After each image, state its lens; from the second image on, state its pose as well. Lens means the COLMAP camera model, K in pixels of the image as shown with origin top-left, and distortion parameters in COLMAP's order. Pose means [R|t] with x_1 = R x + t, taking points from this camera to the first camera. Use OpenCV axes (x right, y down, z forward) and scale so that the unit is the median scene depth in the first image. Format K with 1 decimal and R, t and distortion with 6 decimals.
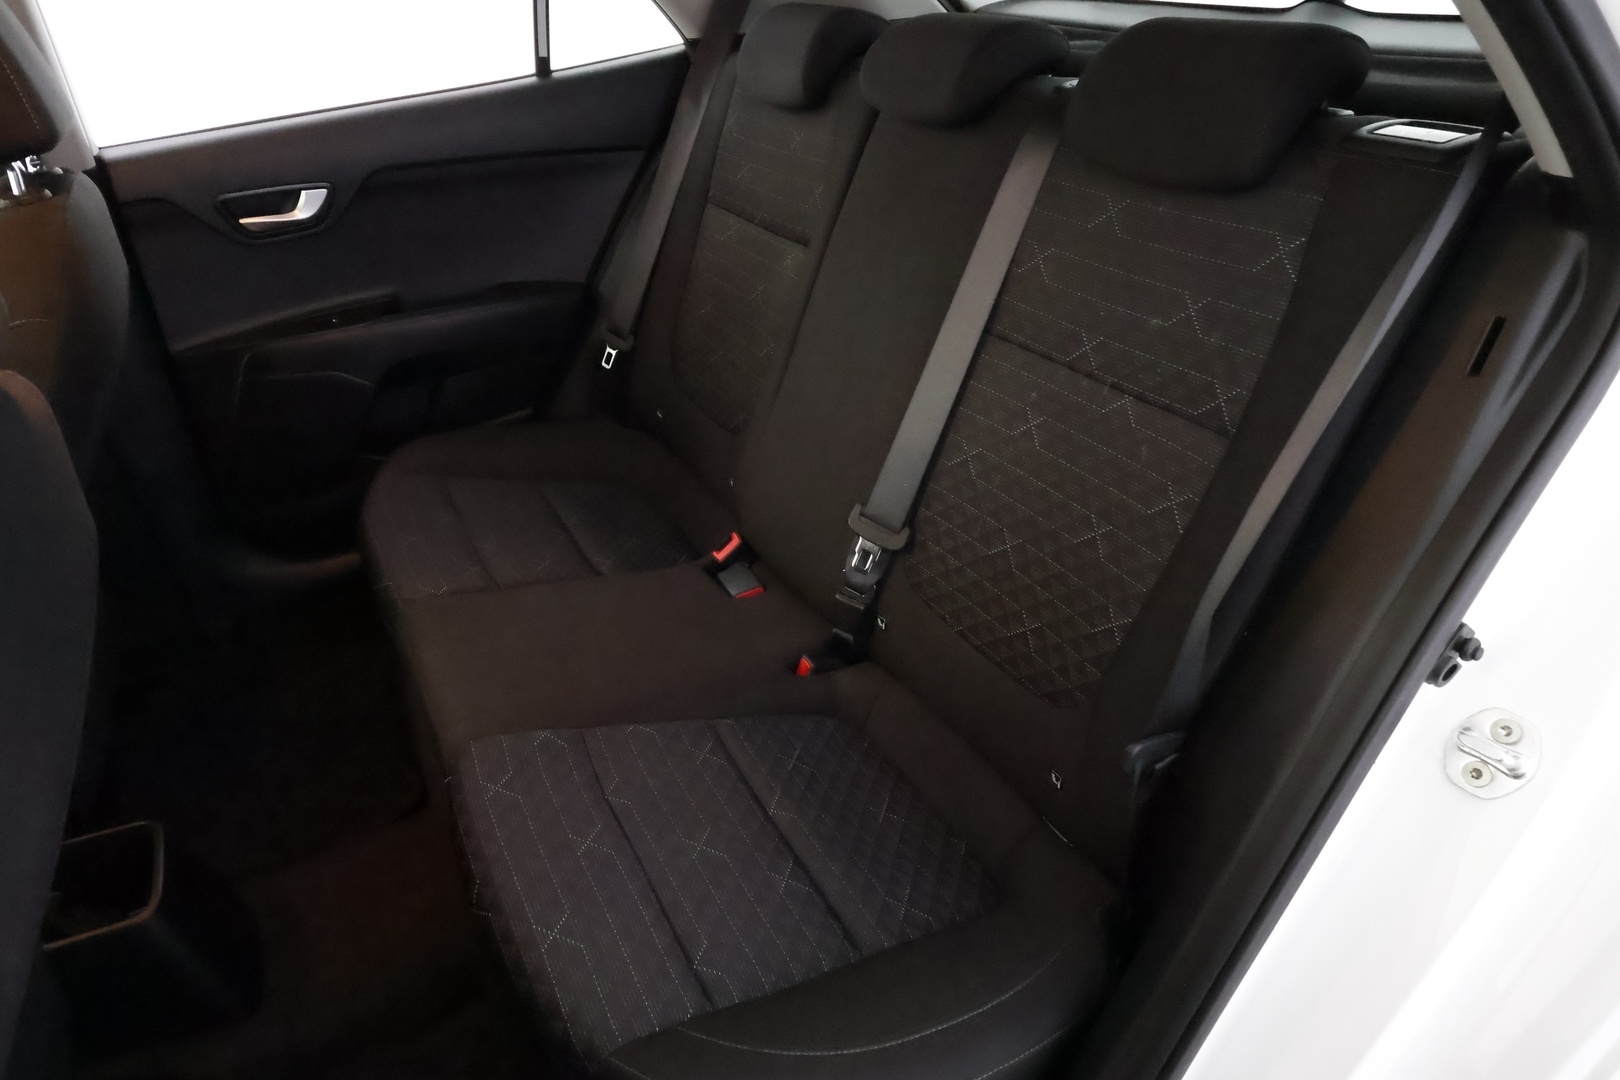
lens RADIAL K [[998.1, 0, 814.1], [0, 998.1, 544.0], [0, 0, 1]] dist [-0.000550, 0.000725]
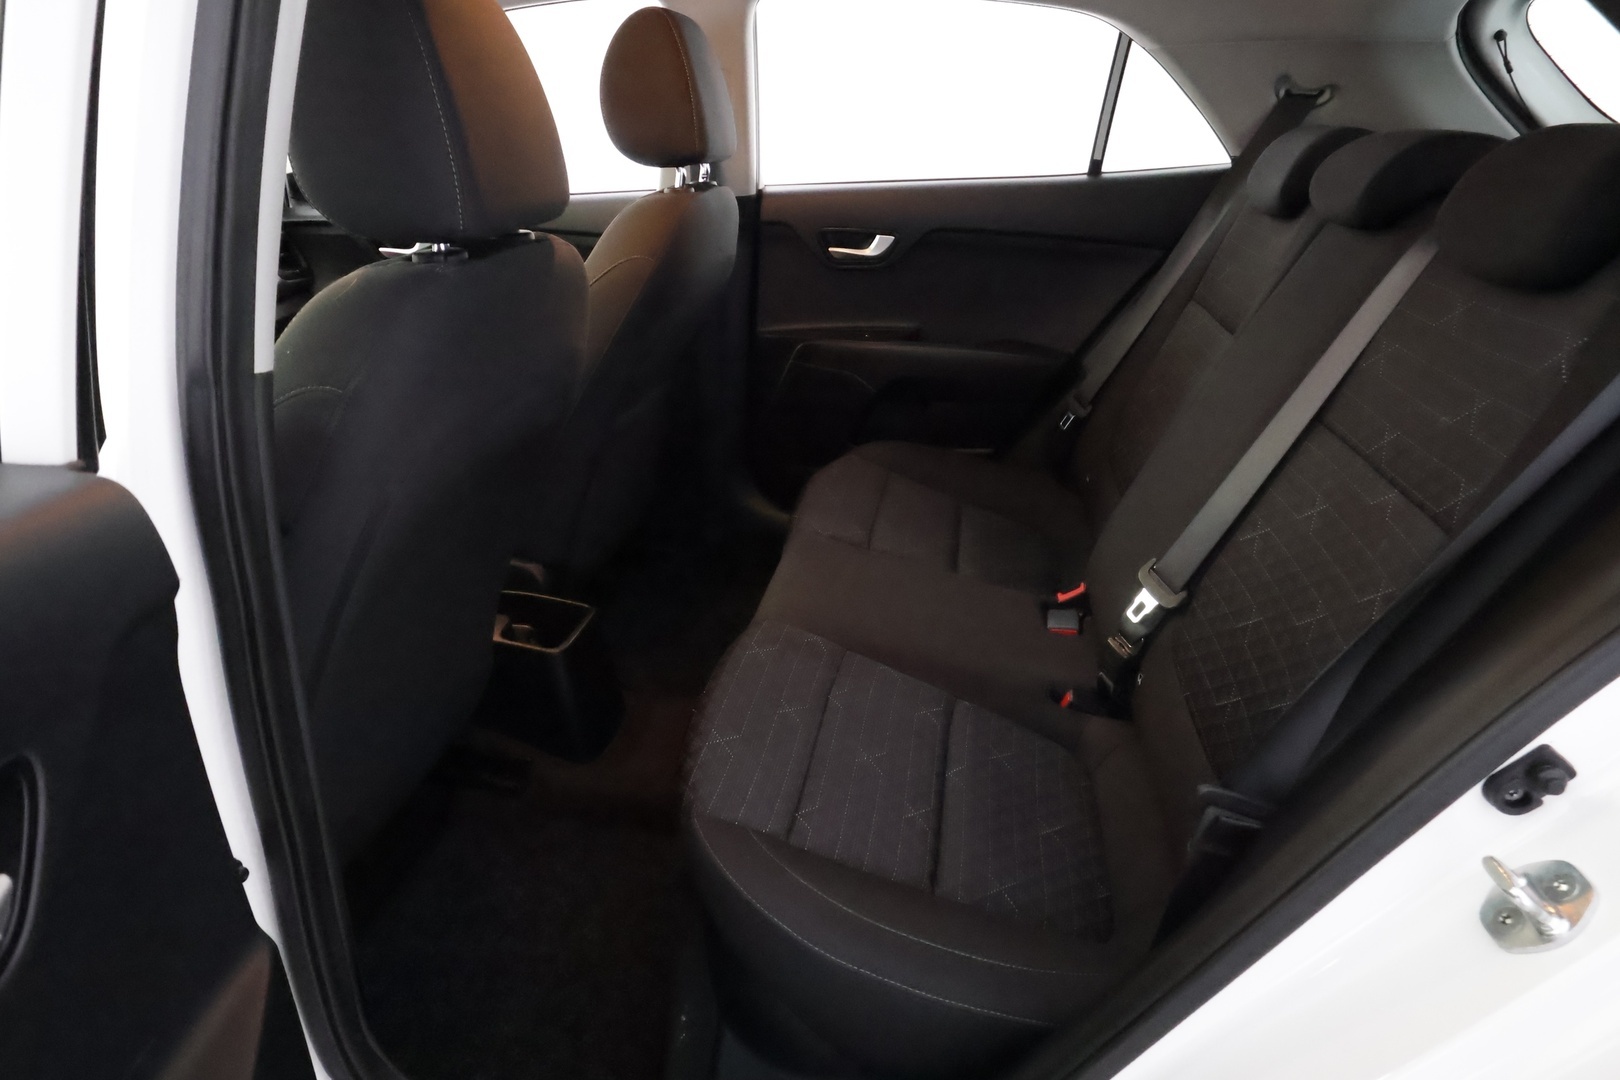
lens RADIAL K [[998.1, 0, 811.0], [0, 998.1, 556.3], [0, 0, 1]] dist [-0.000550, 0.000725]
pose [[0.772774, 0.305321, -0.556417, 0.297752], [-0.373567, 0.927551, -0.009853, 0.087372], [0.513097, 0.215473, 0.830845, -0.041472]]
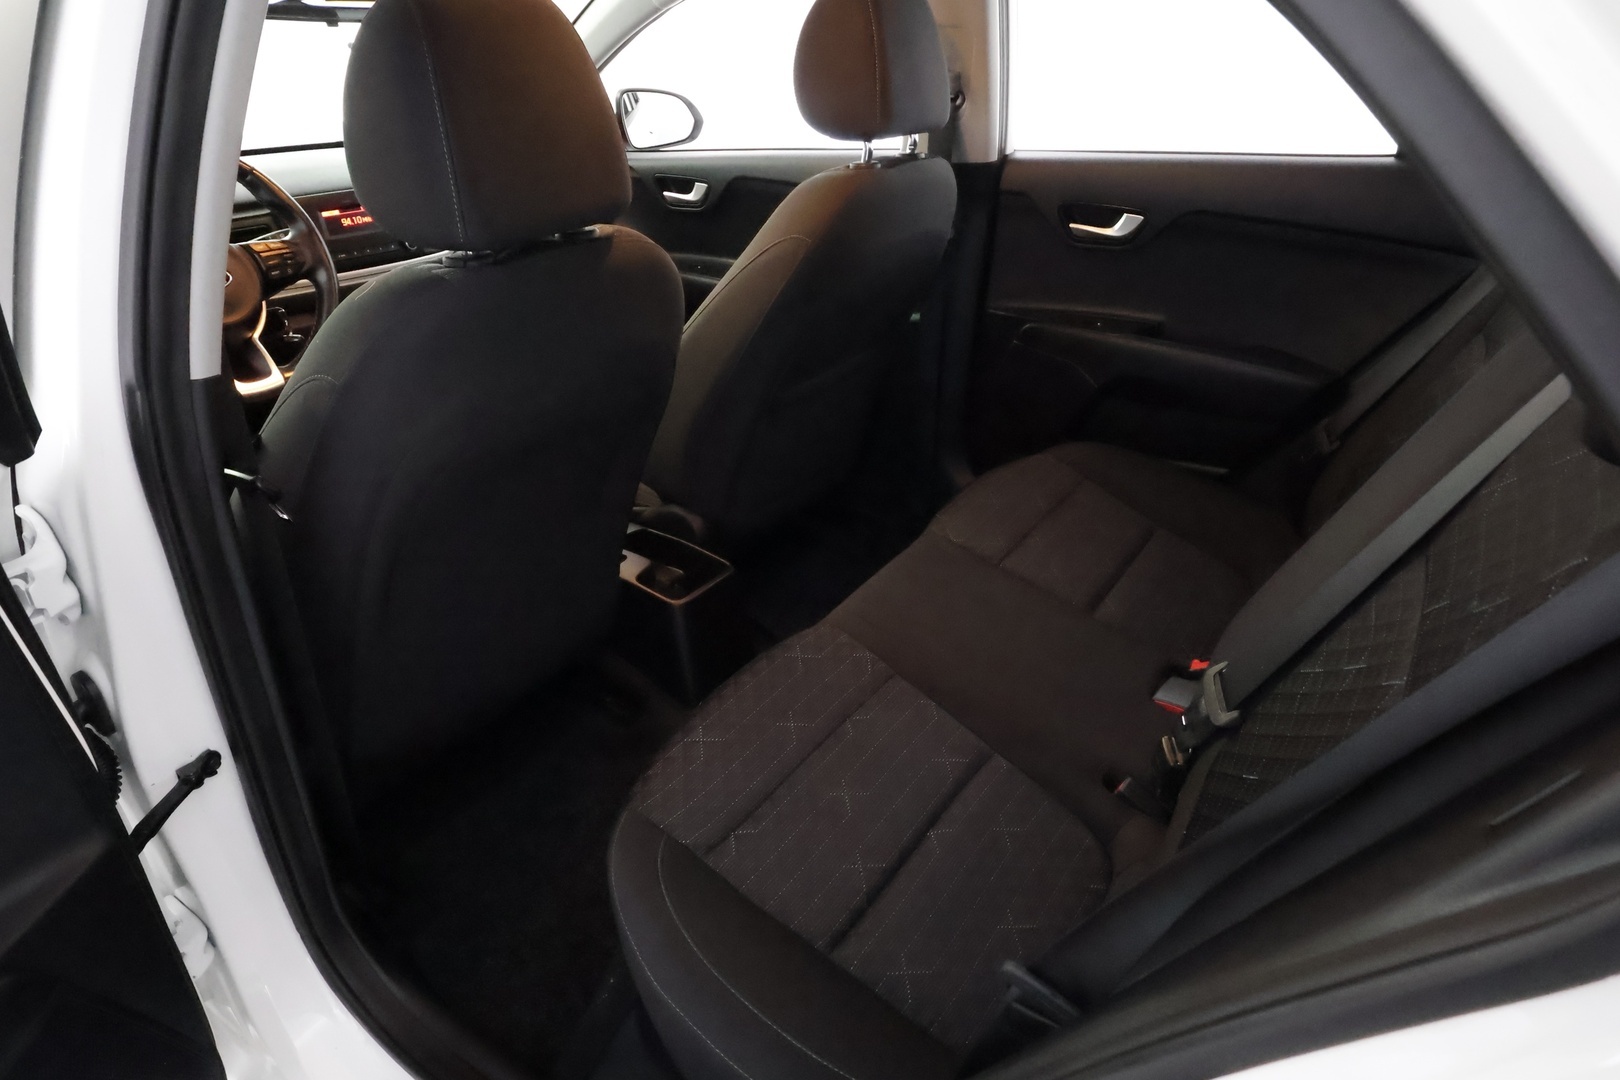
lens RADIAL K [[998.1, 0, 813.9], [0, 998.1, 545.7], [0, 0, 1]] dist [-0.000550, 0.000725]
pose [[0.430917, 0.467081, -0.772105, 0.444905], [-0.493248, 0.838407, 0.231905, -0.130256], [0.755657, 0.280907, 0.591670, 0.158035]]
